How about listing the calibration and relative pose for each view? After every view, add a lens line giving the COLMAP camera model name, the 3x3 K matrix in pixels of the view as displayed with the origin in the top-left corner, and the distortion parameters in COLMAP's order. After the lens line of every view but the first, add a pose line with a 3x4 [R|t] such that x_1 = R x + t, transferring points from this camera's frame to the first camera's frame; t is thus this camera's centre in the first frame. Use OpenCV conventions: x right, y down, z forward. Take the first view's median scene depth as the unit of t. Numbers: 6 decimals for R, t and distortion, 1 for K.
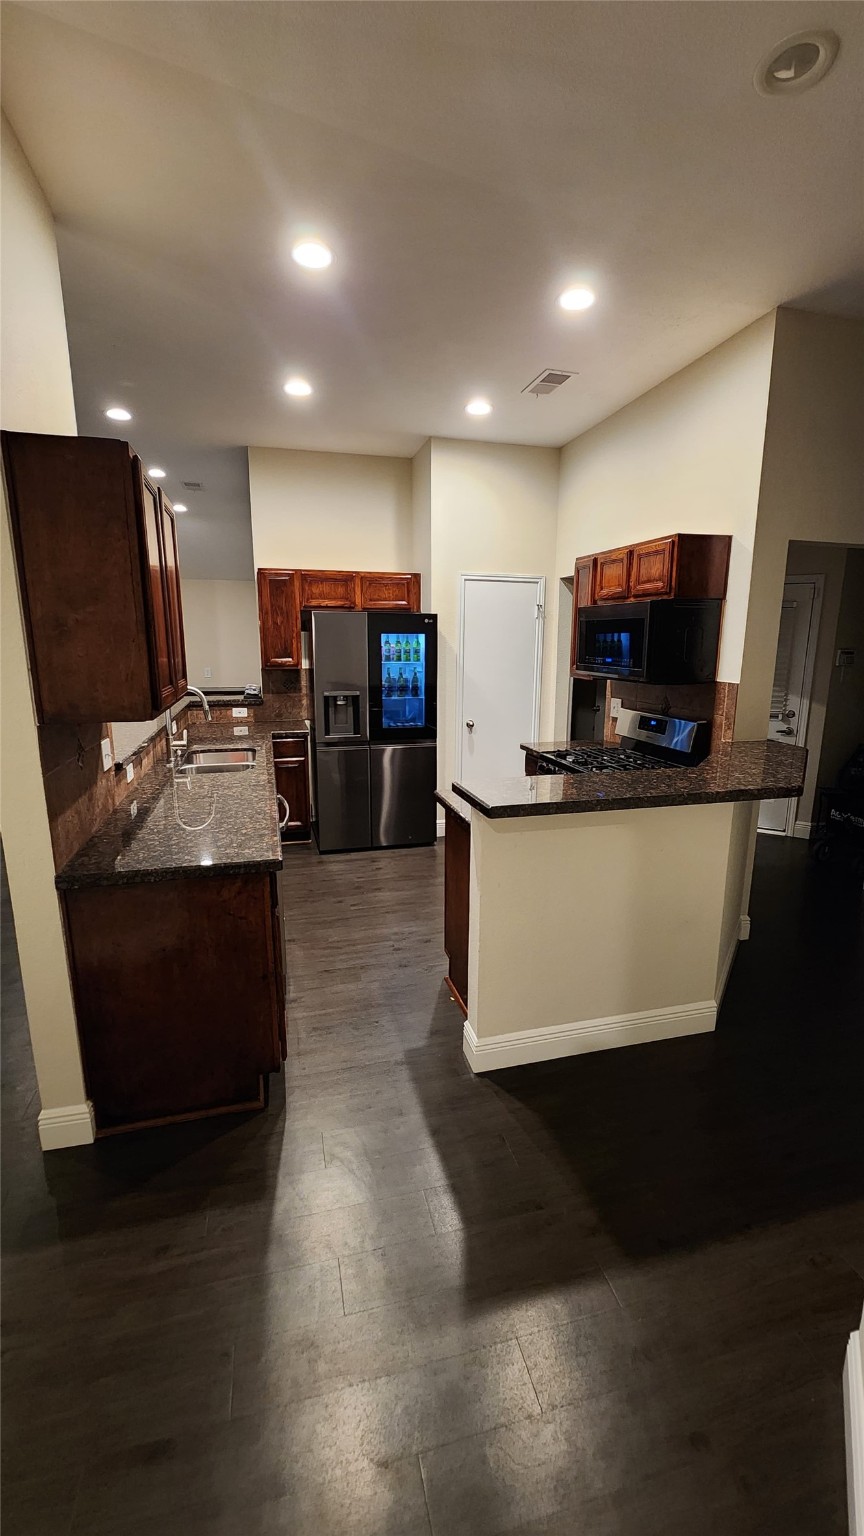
lens RADIAL K [[624.6, 0, 430.8], [0, 624.6, 768.8], [0, 0, 1]] dist [-0.000610, -0.000573]
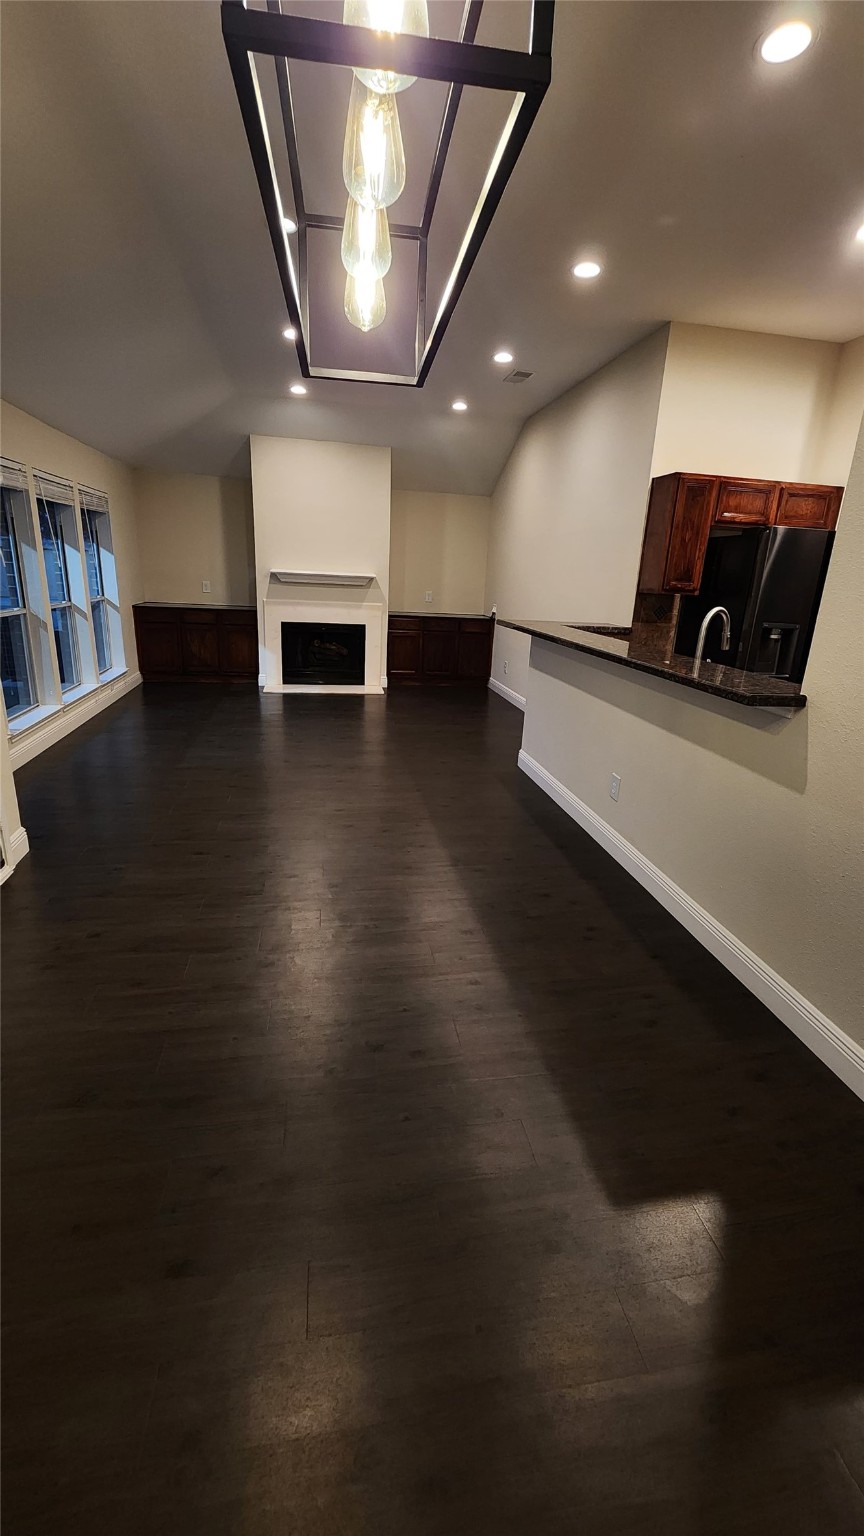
lens RADIAL K [[624.6, 0, 432.3], [0, 624.6, 770.3], [0, 0, 1]] dist [-0.000610, -0.000573]
pose [[0.991103, 0.080122, -0.106276, -0.471569], [-0.069171, 0.992273, 0.103004, 0.018975], [0.113708, -0.094736, 0.988987, 0.073916]]
